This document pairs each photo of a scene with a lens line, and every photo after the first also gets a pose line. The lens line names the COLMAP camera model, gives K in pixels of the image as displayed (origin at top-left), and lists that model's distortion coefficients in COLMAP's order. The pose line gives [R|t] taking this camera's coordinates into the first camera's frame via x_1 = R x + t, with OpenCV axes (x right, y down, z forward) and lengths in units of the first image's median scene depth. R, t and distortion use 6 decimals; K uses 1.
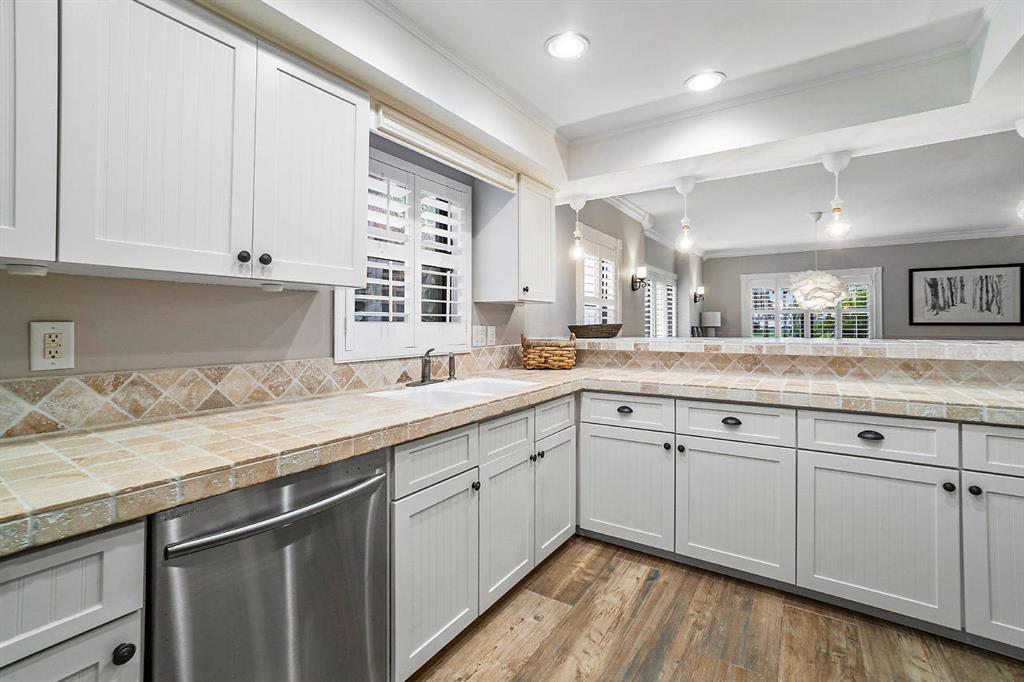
lens RADIAL K [[451.3, 0, 508.2], [0, 451.3, 329.1], [0, 0, 1]] dist [-0.036854, 0.016185]
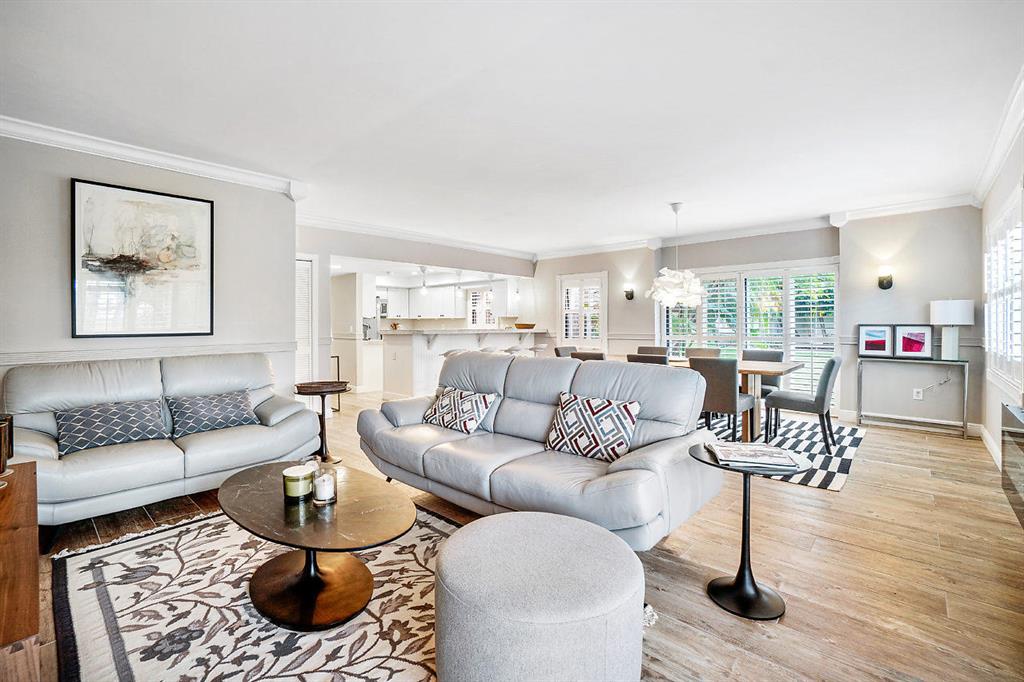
lens RADIAL K [[451.3, 0, 508.2], [0, 451.3, 329.1], [0, 0, 1]] dist [-0.036854, 0.016185]
pose [[-0.151193, 0.002953, -0.988500, 1.380975], [-0.011980, 0.999917, 0.004820, 0.004803], [0.988432, 0.012571, -0.151145, 0.657469]]
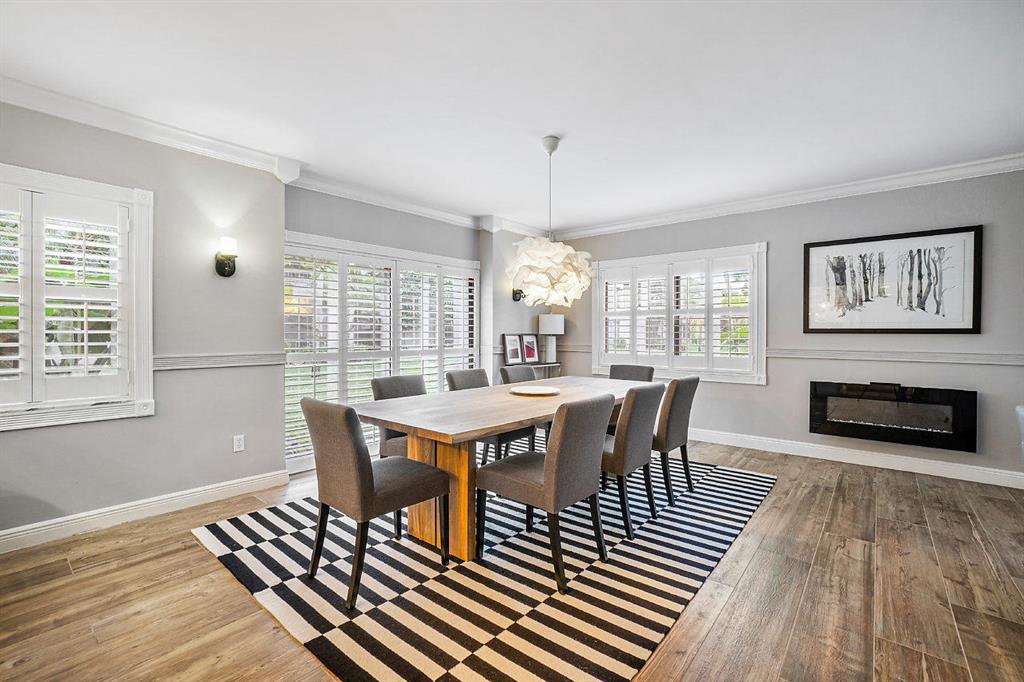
lens RADIAL K [[451.3, 0, 508.2], [0, 451.3, 329.1], [0, 0, 1]] dist [-0.036854, 0.016185]
pose [[0.993503, 0.001505, -0.113794, 0.588619], [-0.003188, 0.999888, -0.014608, -0.003867], [0.113759, 0.014876, 0.993397, 0.341052]]
